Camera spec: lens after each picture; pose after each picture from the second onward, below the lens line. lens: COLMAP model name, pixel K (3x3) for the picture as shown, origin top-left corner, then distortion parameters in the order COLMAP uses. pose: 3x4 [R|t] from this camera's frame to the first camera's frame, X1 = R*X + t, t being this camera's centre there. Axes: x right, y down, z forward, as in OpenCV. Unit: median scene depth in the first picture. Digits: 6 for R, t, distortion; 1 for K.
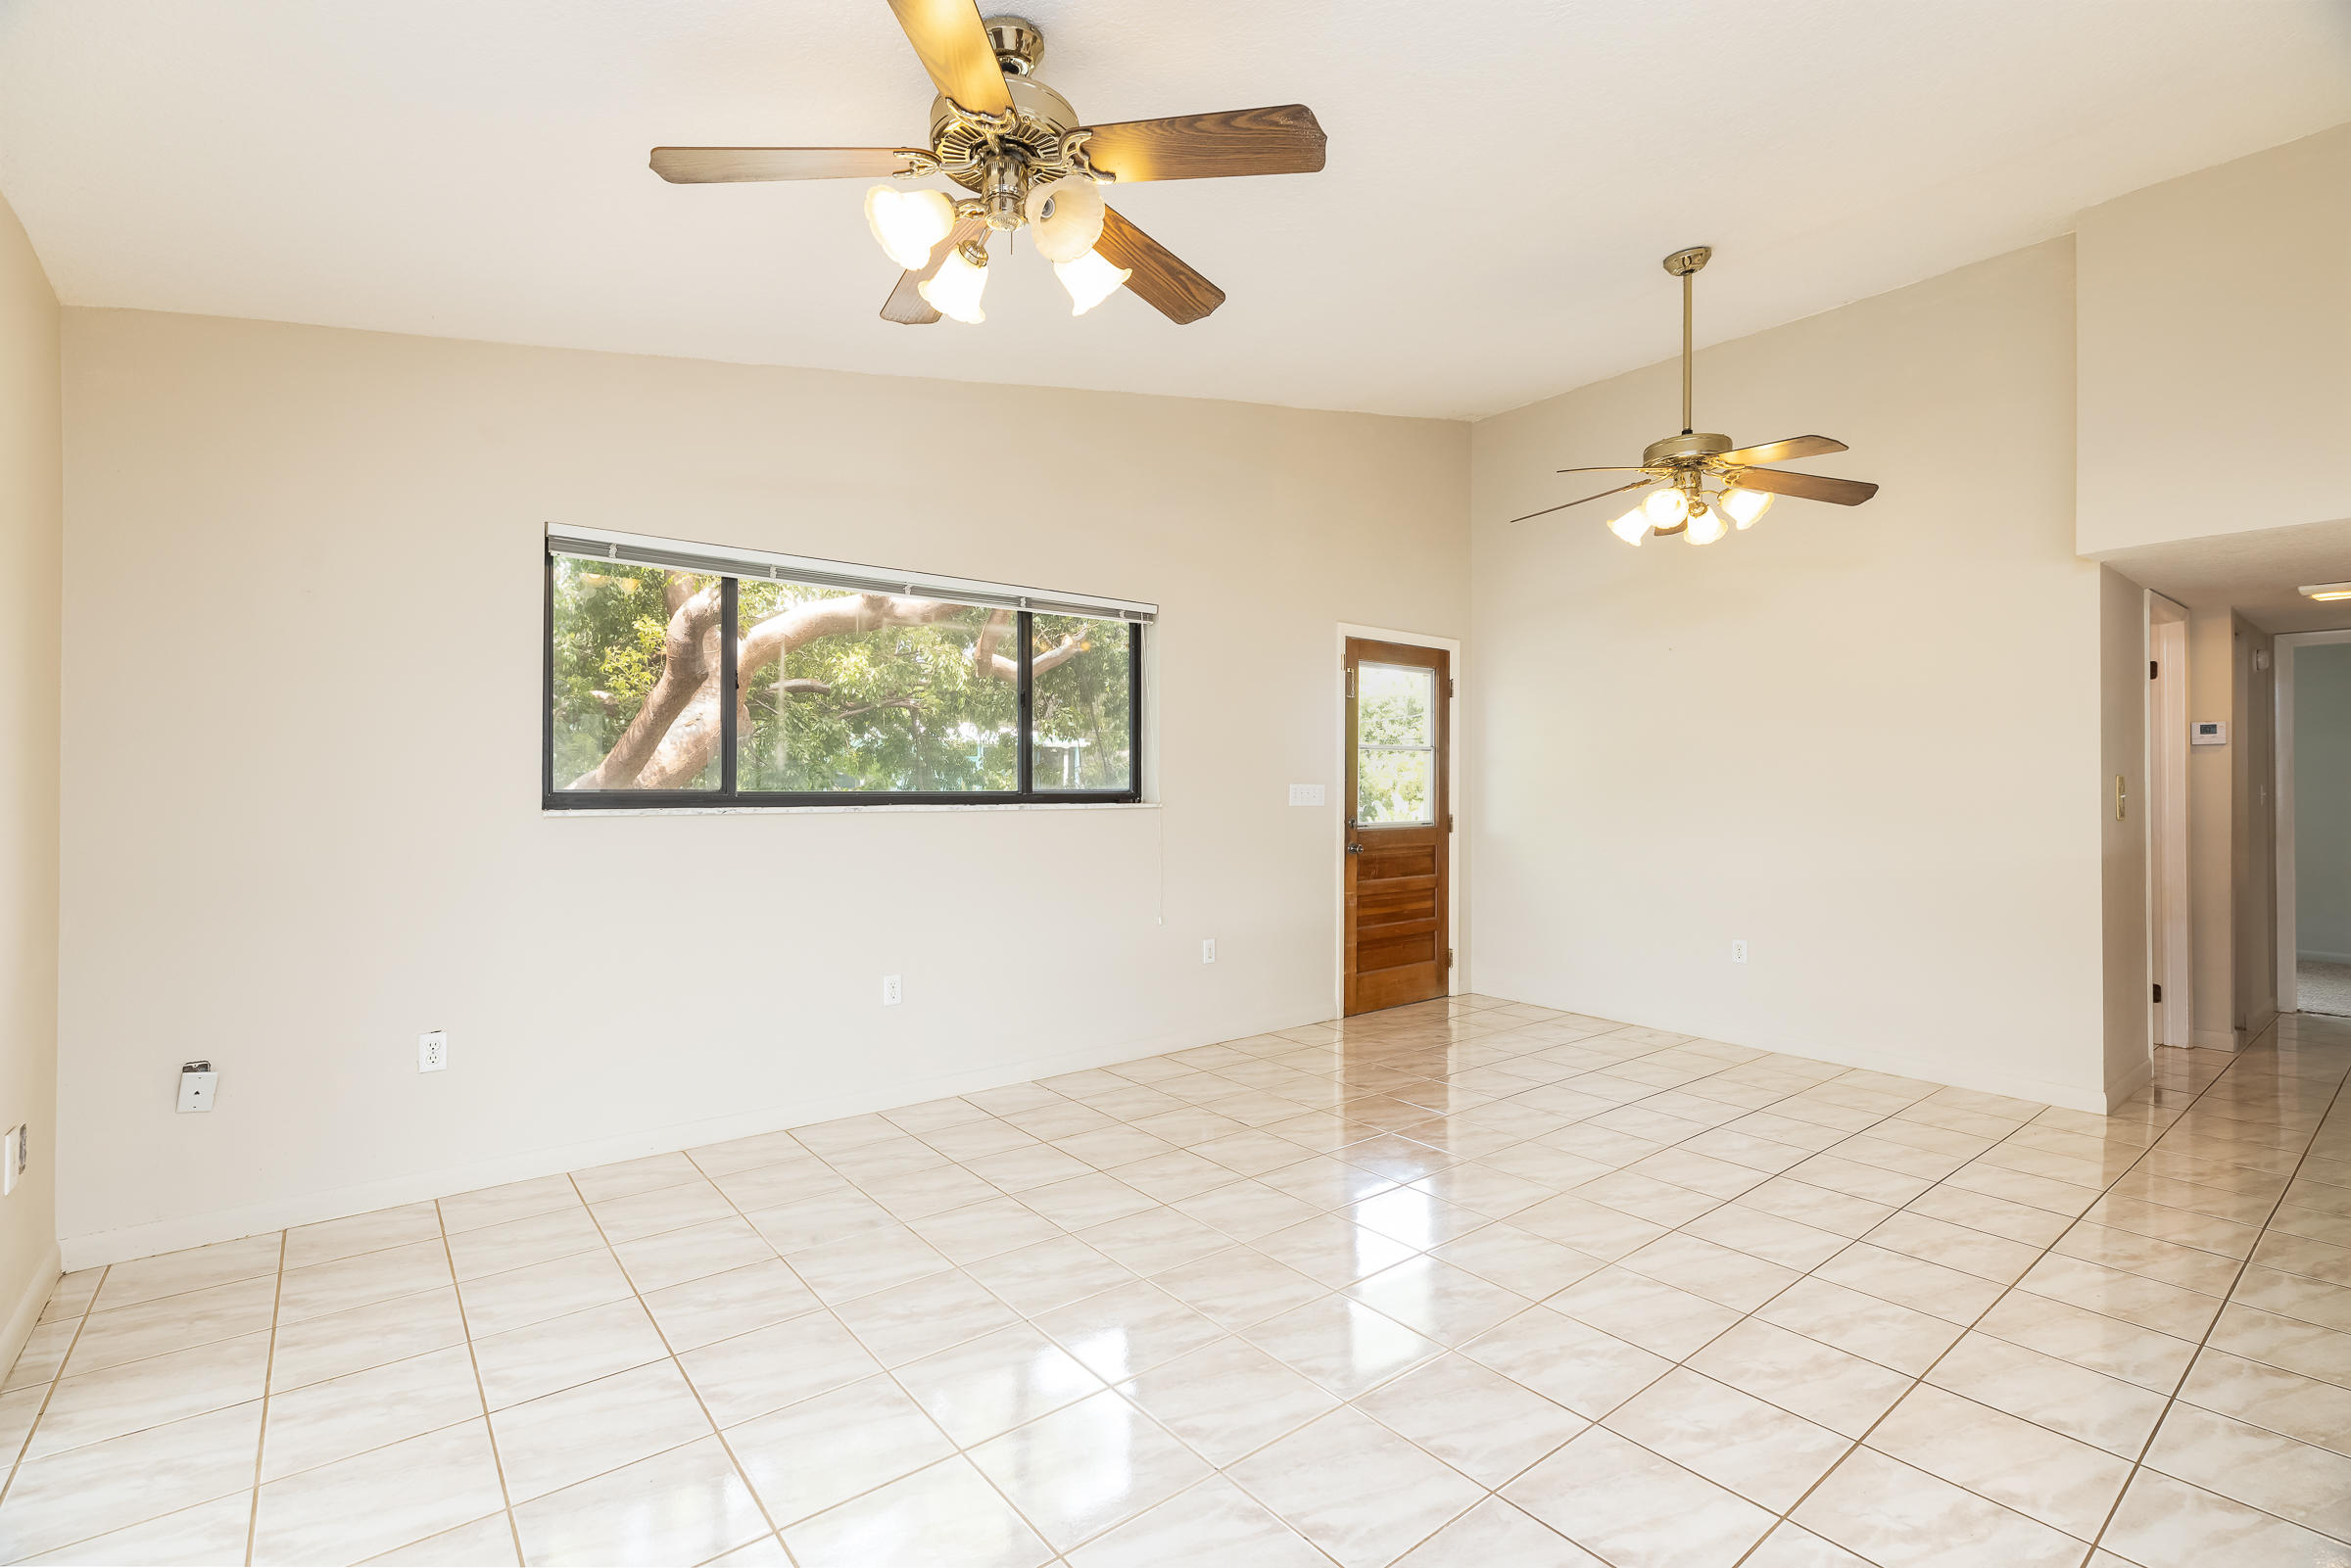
lens RADIAL K [[1048.4, 0, 1174.3], [0, 1048.4, 779.0], [0, 0, 1]] dist [0.002987, -0.000184]
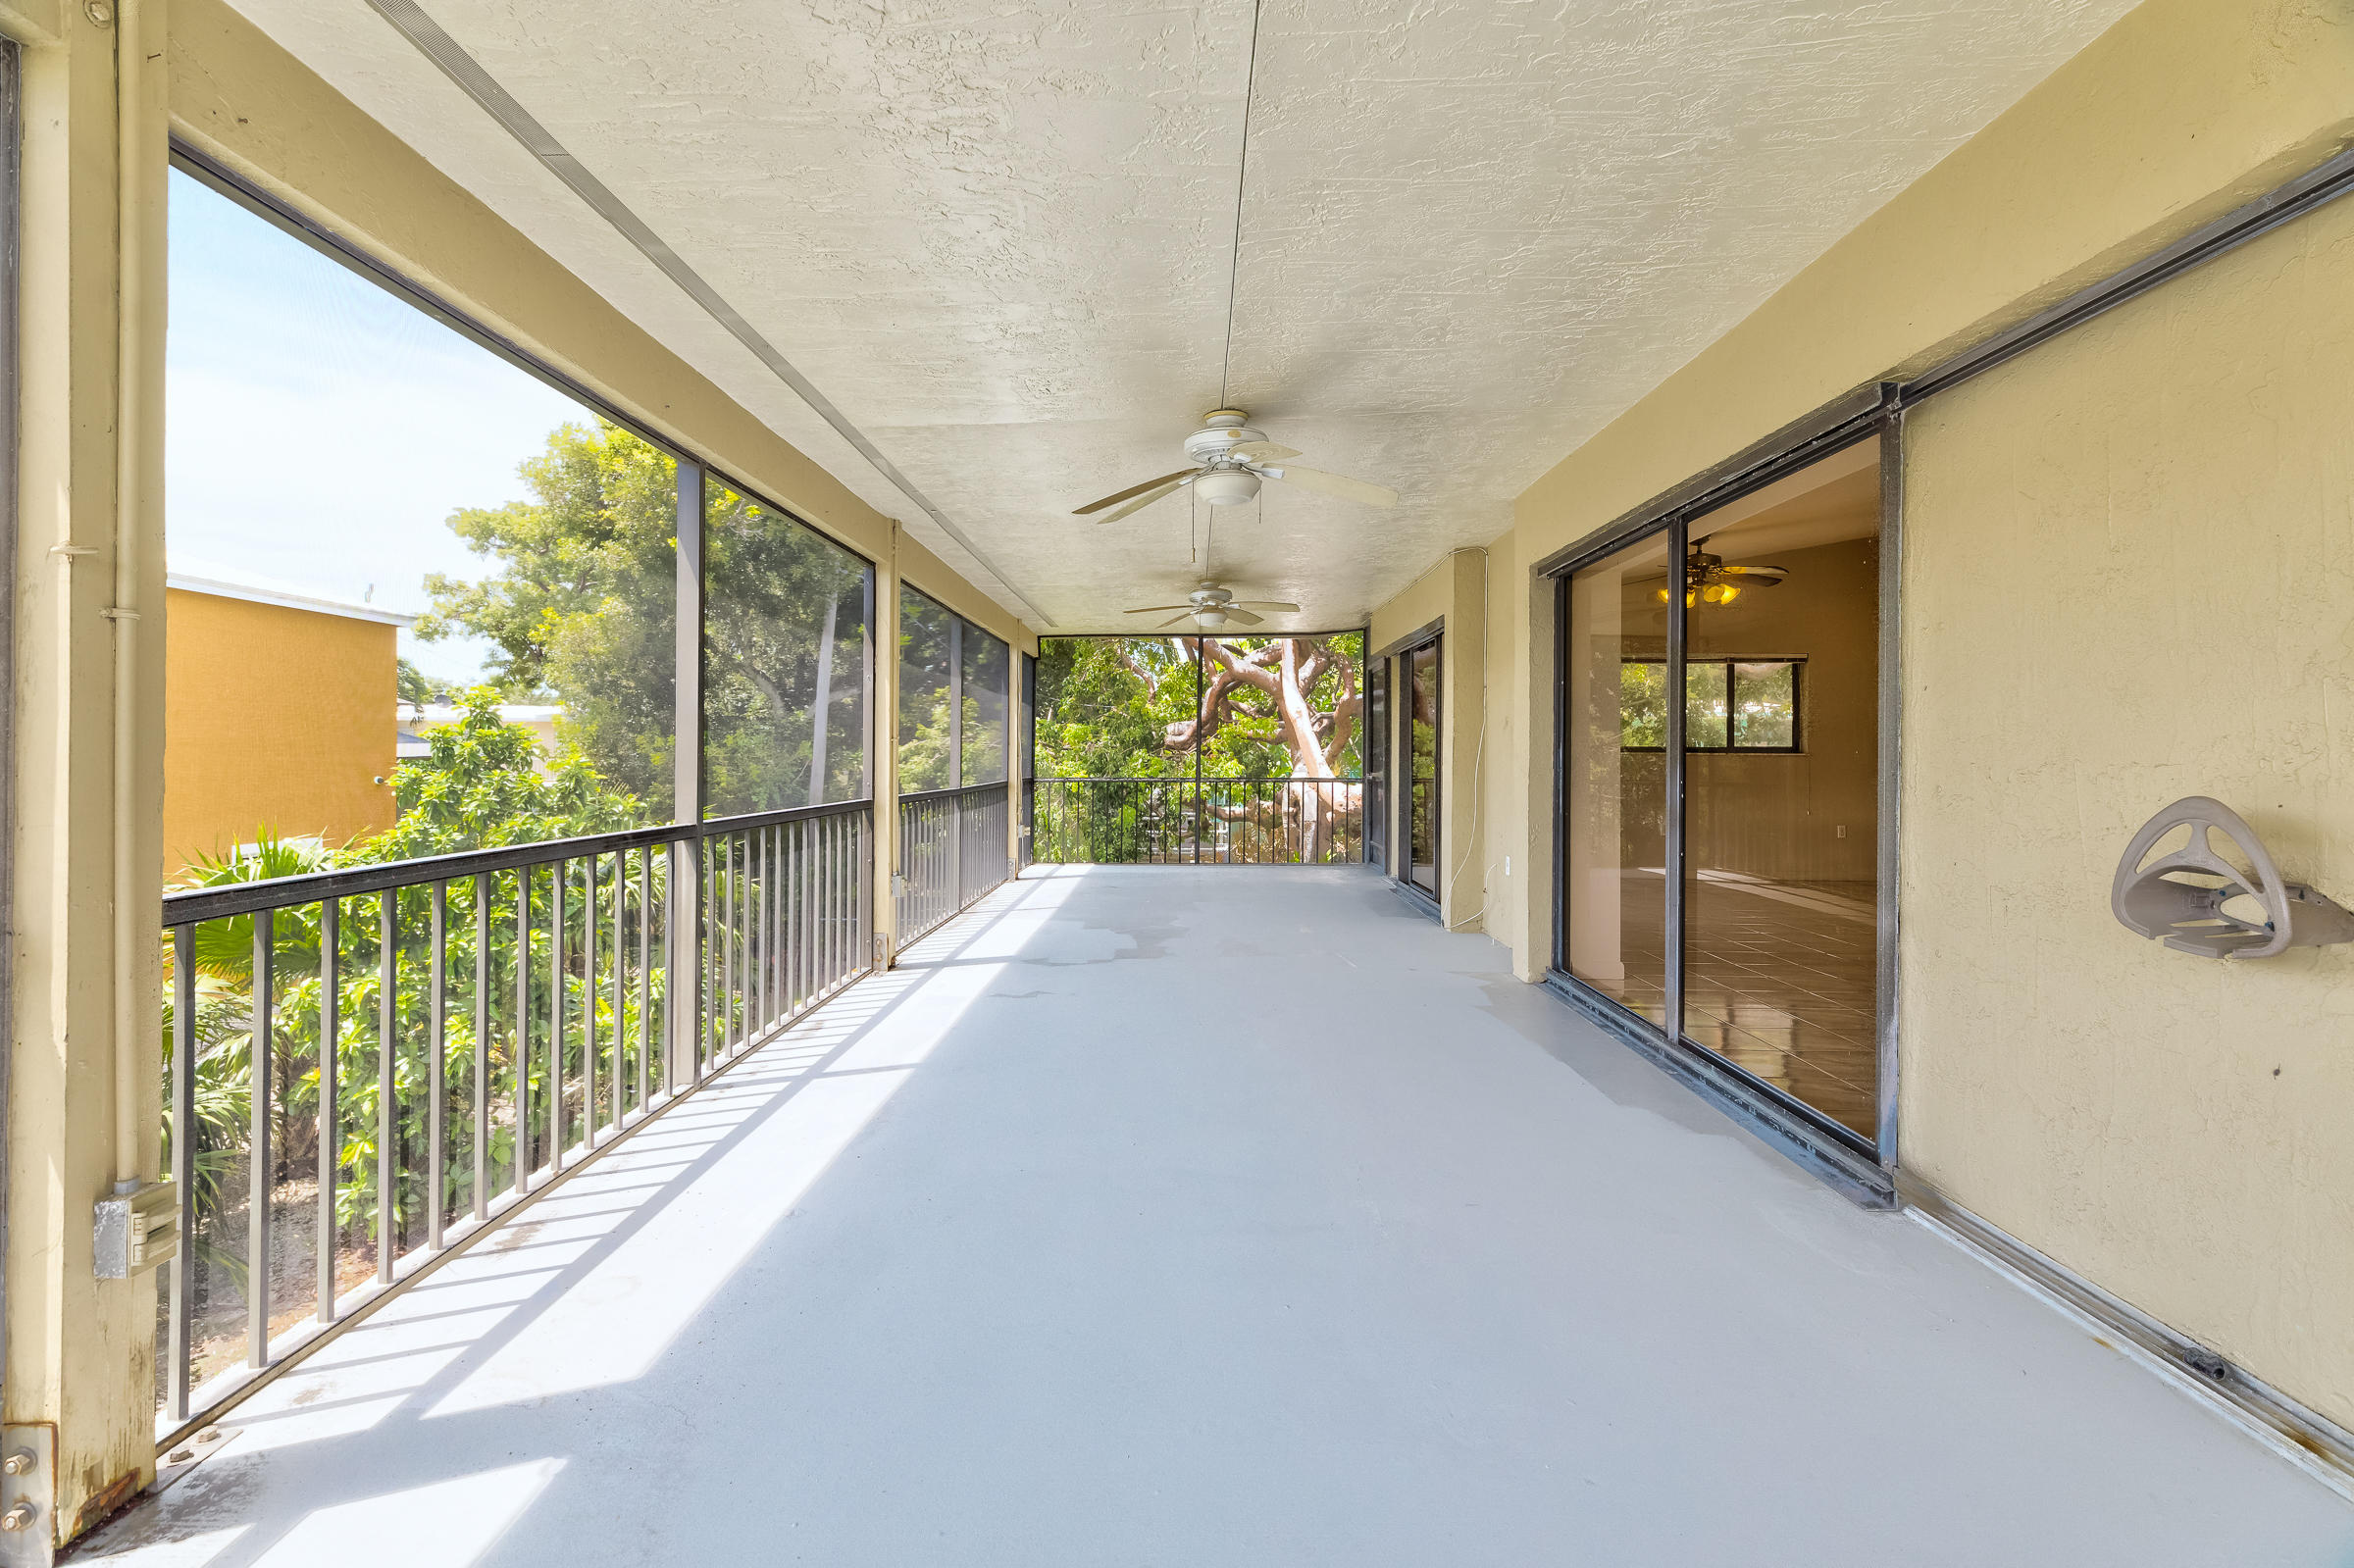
lens RADIAL K [[1069.9, 0, 1181.3], [0, 1069.9, 773.7], [0, 0, 1]] dist [0.007418, -0.000623]
pose [[0.780086, 0.004184, -0.625659, 0.319919], [0.005332, 0.999897, 0.013335, 0.027982], [0.625650, -0.013739, 0.779983, -1.317208]]
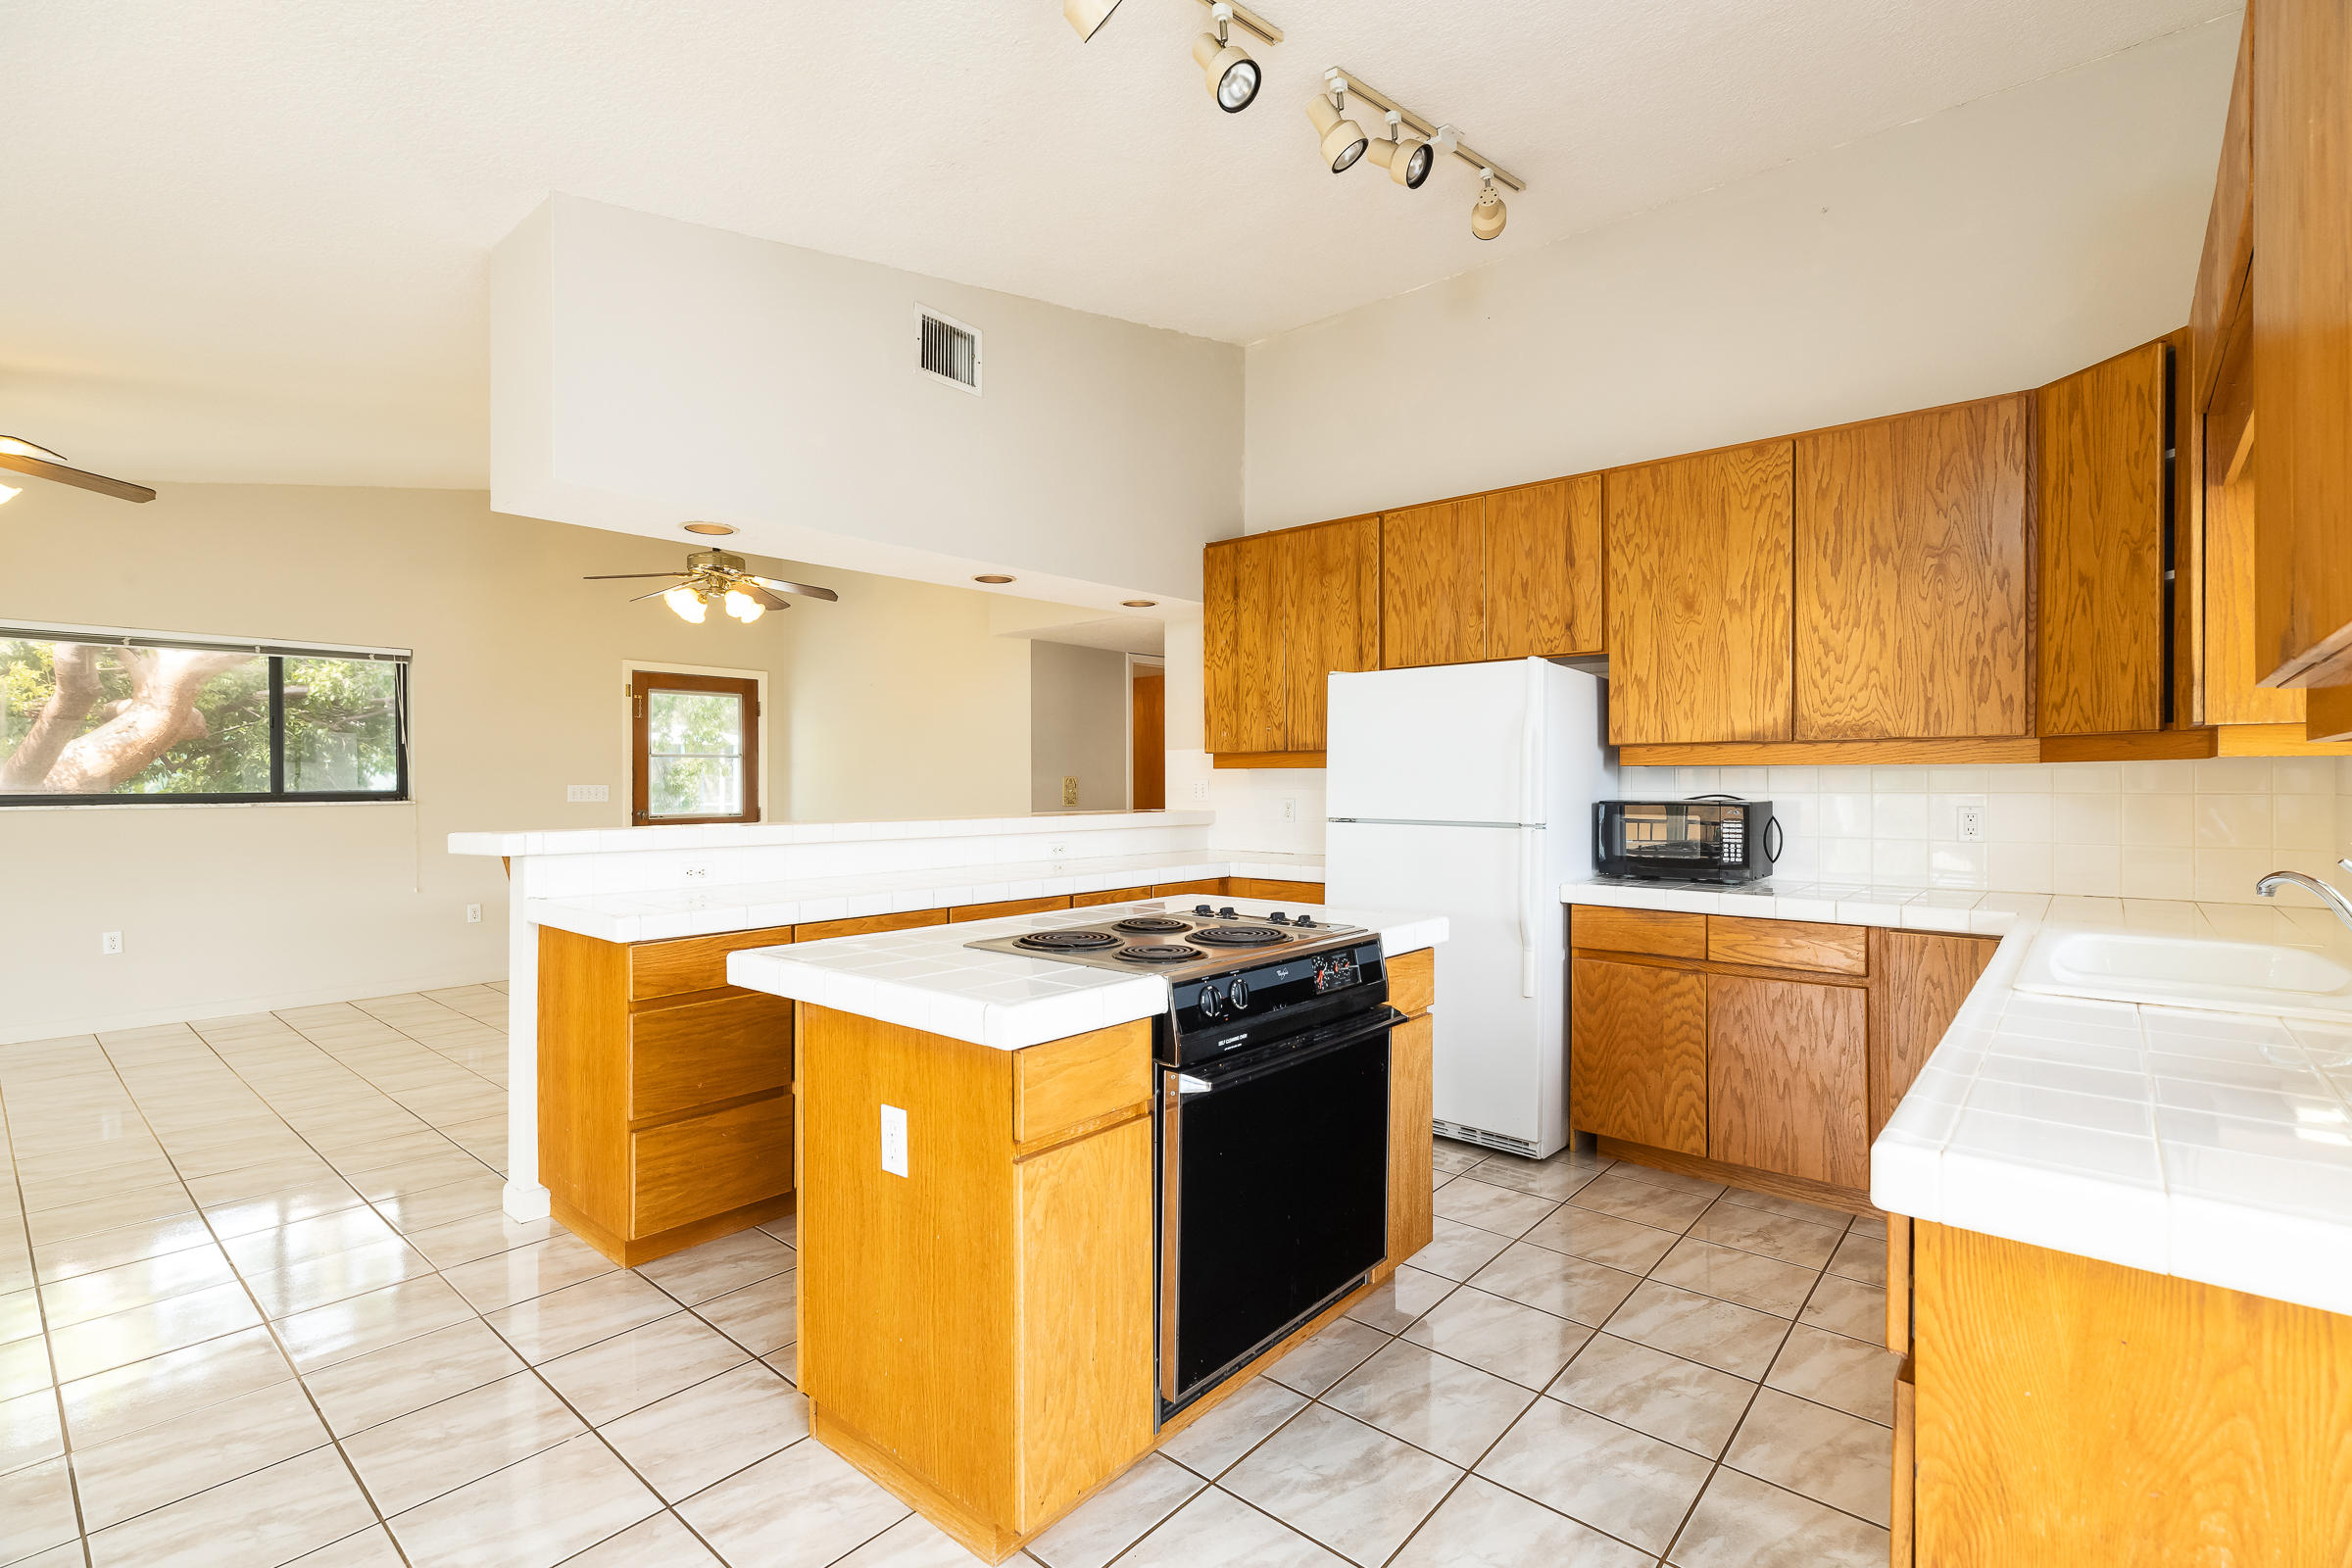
lens RADIAL K [[1049.0, 0, 1168.5], [0, 1049.0, 788.8], [0, 0, 1]] dist [0.002987, -0.000184]
pose [[0.982385, -0.005905, 0.186775, 0.665207], [0.003349, 0.999896, 0.013996, -0.006385], [-0.186839, -0.013124, 0.982303, -0.468476]]
